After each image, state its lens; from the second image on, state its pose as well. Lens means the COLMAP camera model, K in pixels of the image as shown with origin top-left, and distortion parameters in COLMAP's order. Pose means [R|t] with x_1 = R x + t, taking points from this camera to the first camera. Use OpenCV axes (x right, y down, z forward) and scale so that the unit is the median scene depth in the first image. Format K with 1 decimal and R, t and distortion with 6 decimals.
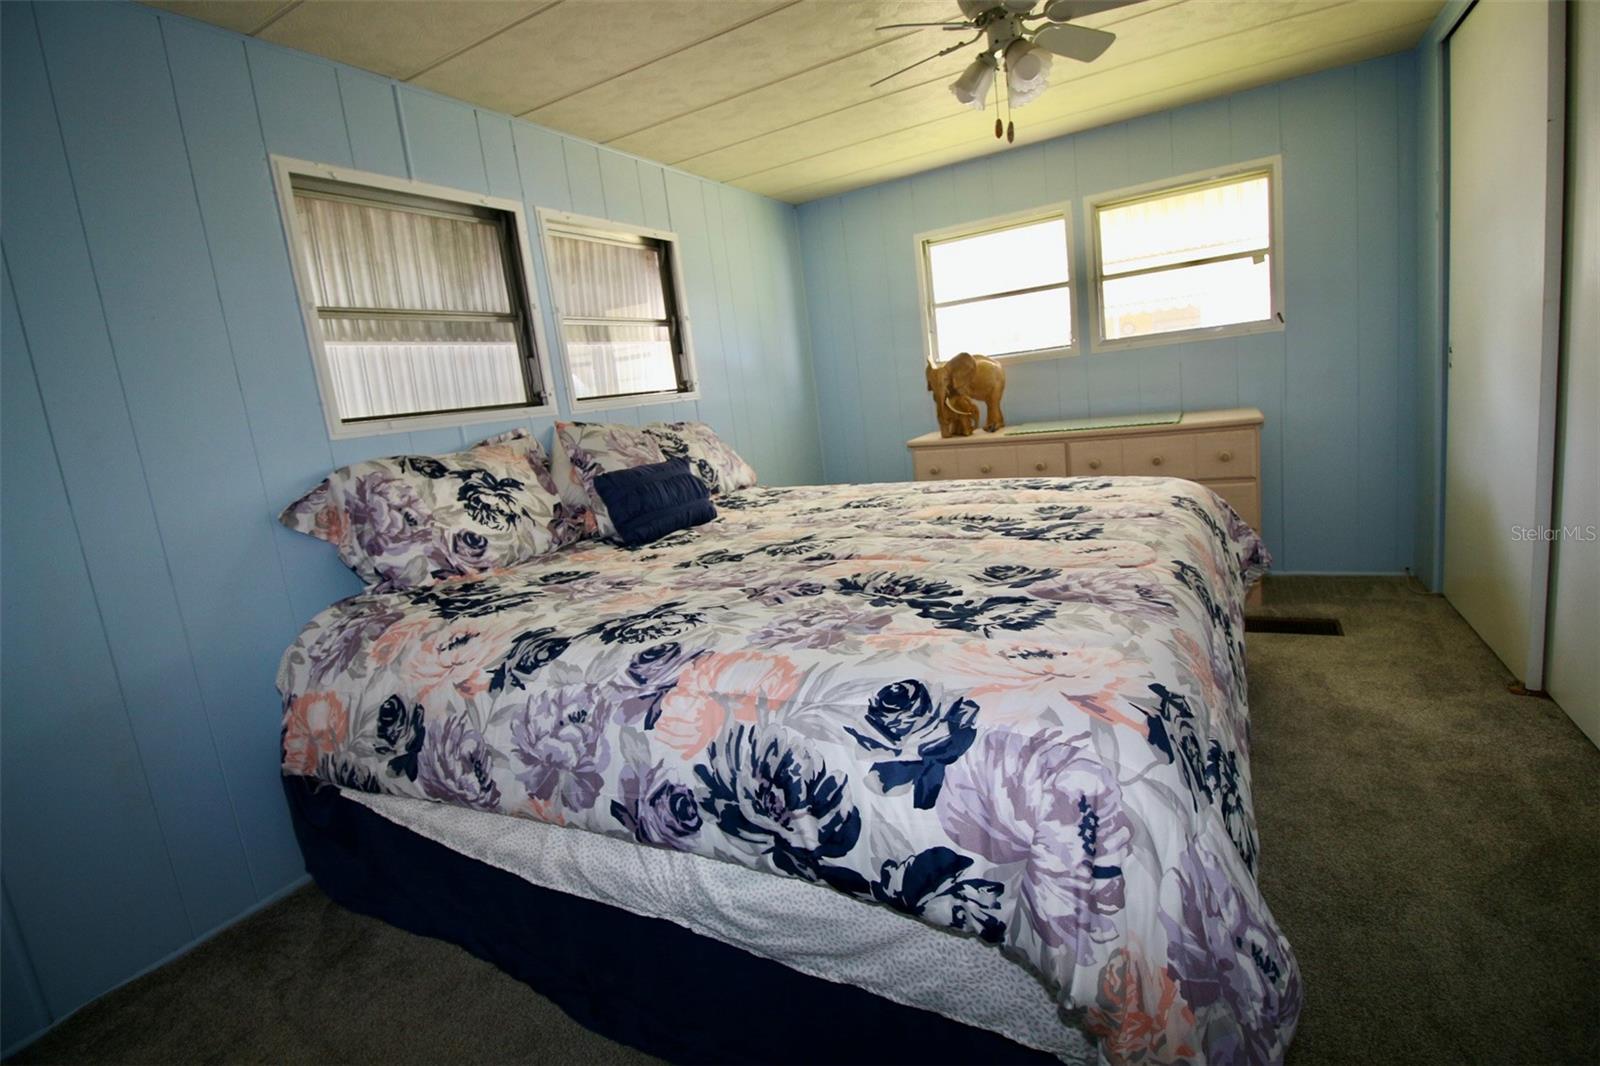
lens RADIAL K [[748.7, 0, 810.1], [0, 748.7, 515.1], [0, 0, 1]] dist [0.000294, -0.012584]
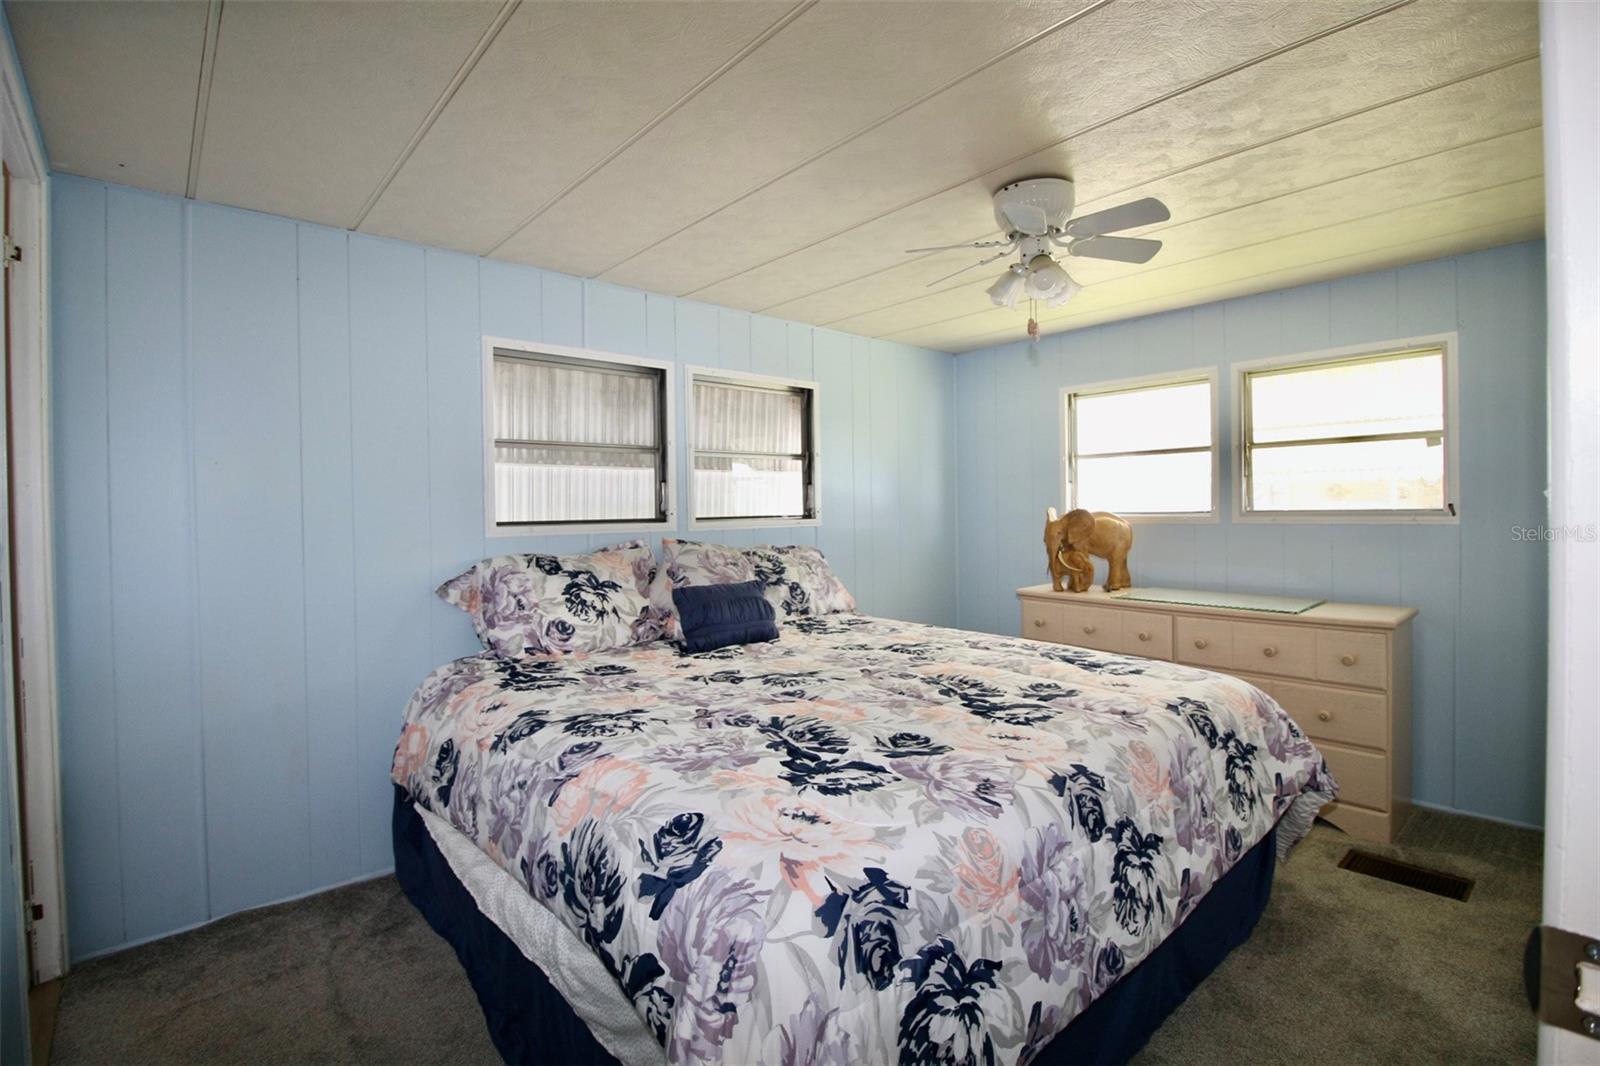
lens RADIAL K [[752.9, 0, 806.3], [0, 752.9, 514.1], [0, 0, 1]] dist [0.000931, -0.013136]
pose [[0.934828, 0.106944, -0.338615, 0.370672], [-0.151346, 0.982619, -0.107489, -0.086789], [0.321234, 0.151732, 0.934765, -0.094370]]
